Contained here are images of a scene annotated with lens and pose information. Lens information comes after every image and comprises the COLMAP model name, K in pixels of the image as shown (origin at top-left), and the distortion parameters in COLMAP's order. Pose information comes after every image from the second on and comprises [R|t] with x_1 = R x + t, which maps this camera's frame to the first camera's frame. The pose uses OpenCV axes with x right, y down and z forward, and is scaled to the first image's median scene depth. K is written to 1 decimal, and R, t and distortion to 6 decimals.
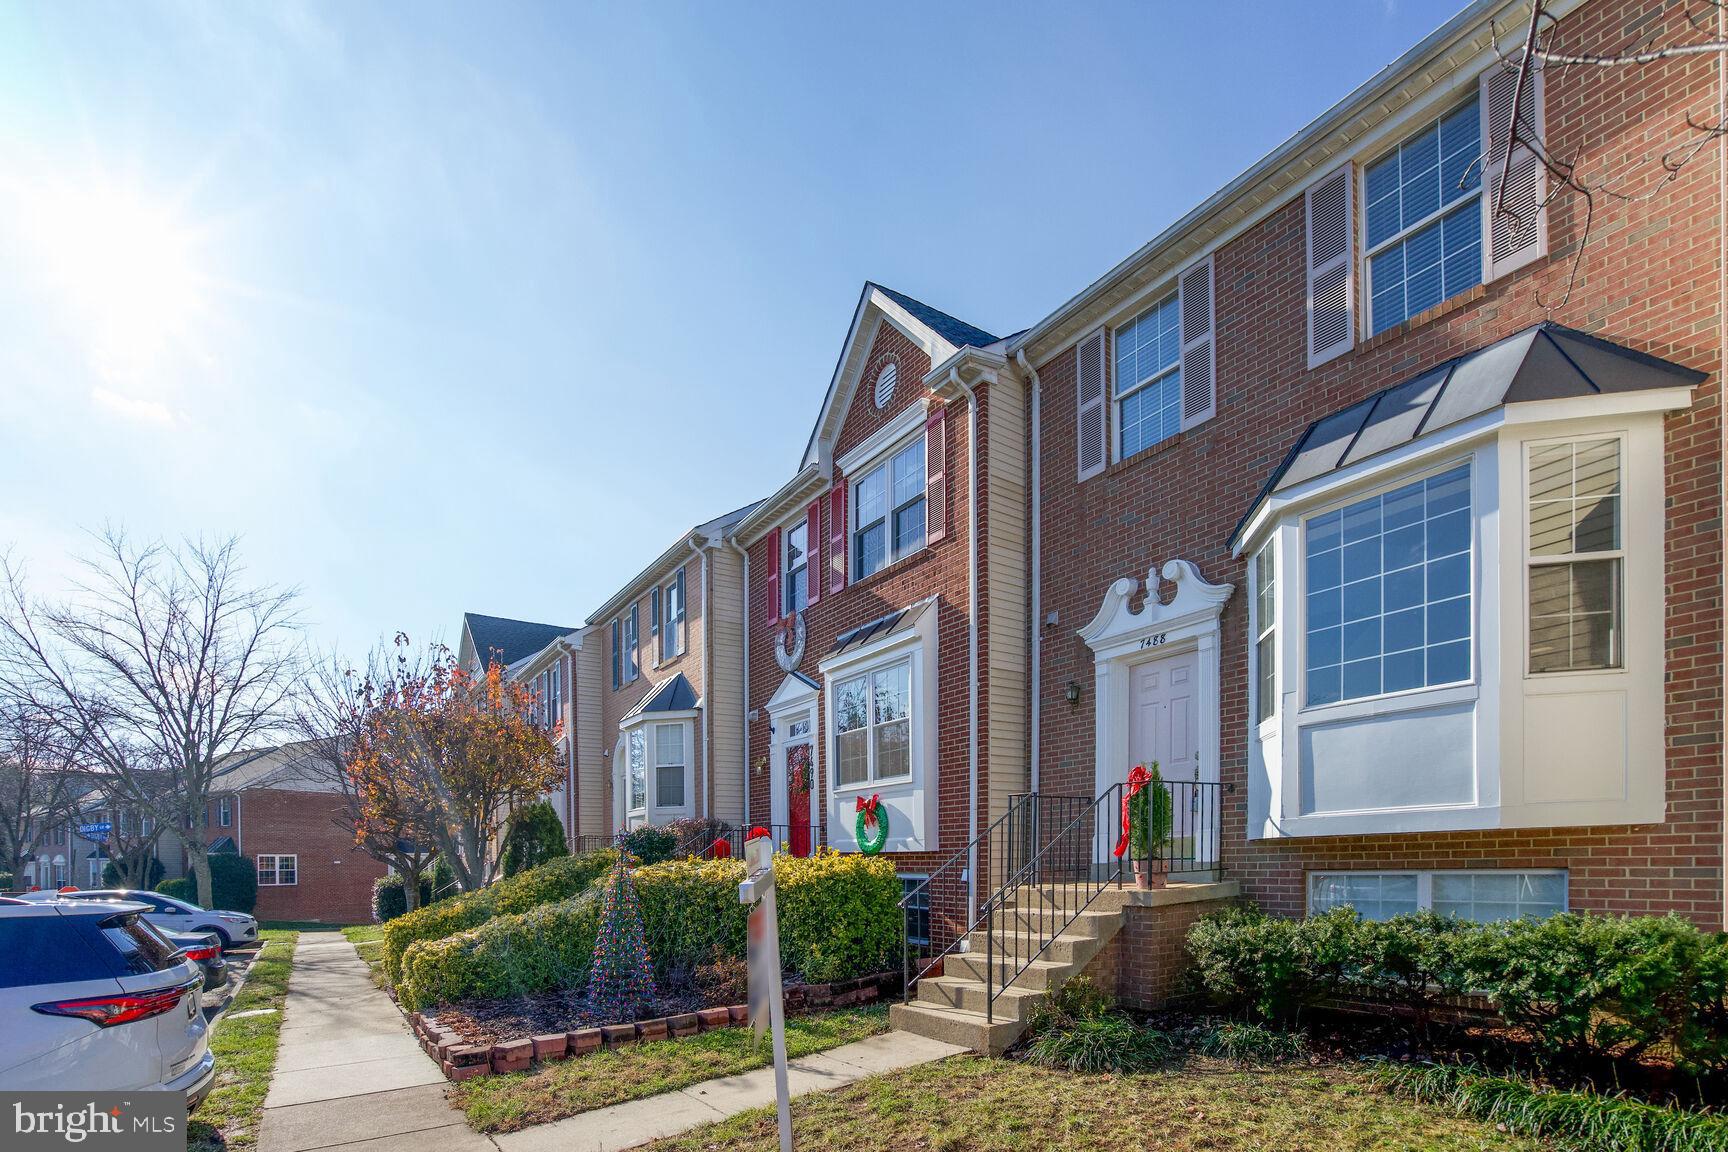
lens RADIAL K [[744.8, 0, 855.3], [0, 744.8, 531.9], [0, 0, 1]] dist [-0.000465, 0.004470]
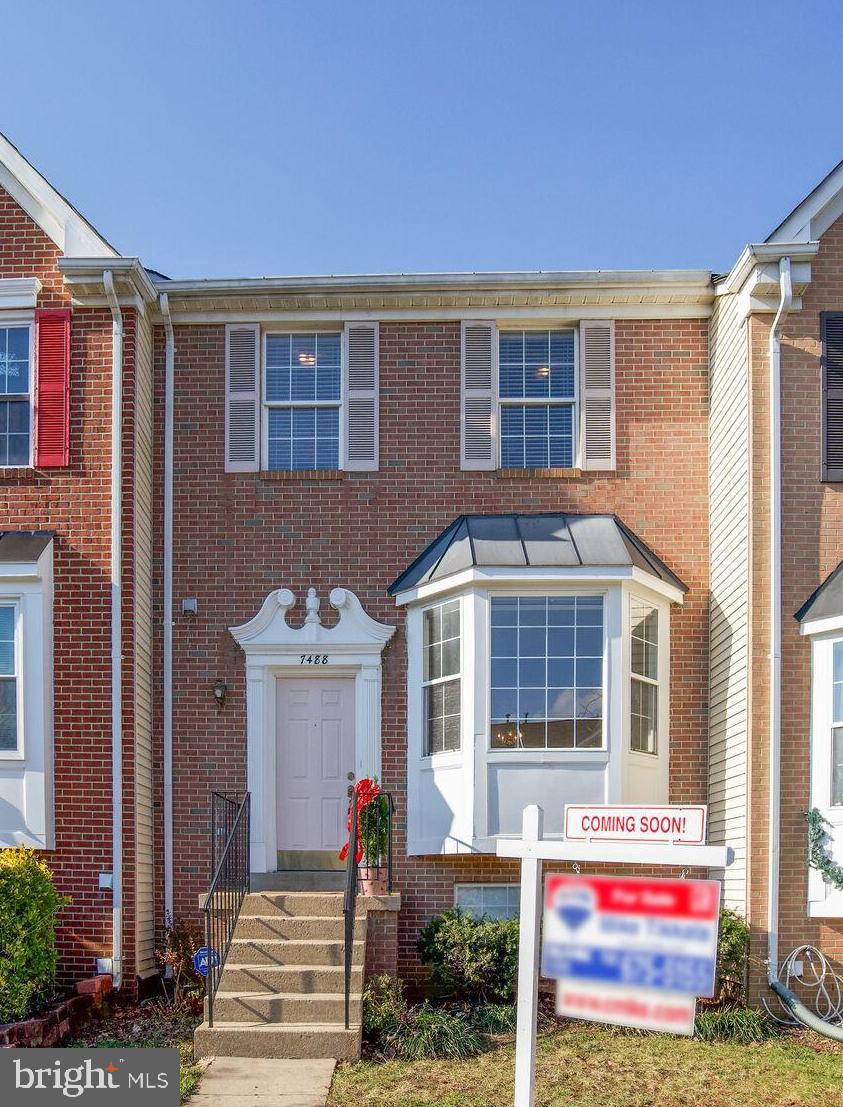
lens RADIAL K [[816.0, 0, 421.5], [0, 816.0, 553.5], [0, 0, 1]] dist [-0.030975, -0.004283]
pose [[0.581835, 0.329086, 0.743754, -0.419343], [-0.345047, 0.927984, -0.140673, 0.132170], [-0.736485, -0.174782, 0.653484, 0.227218]]
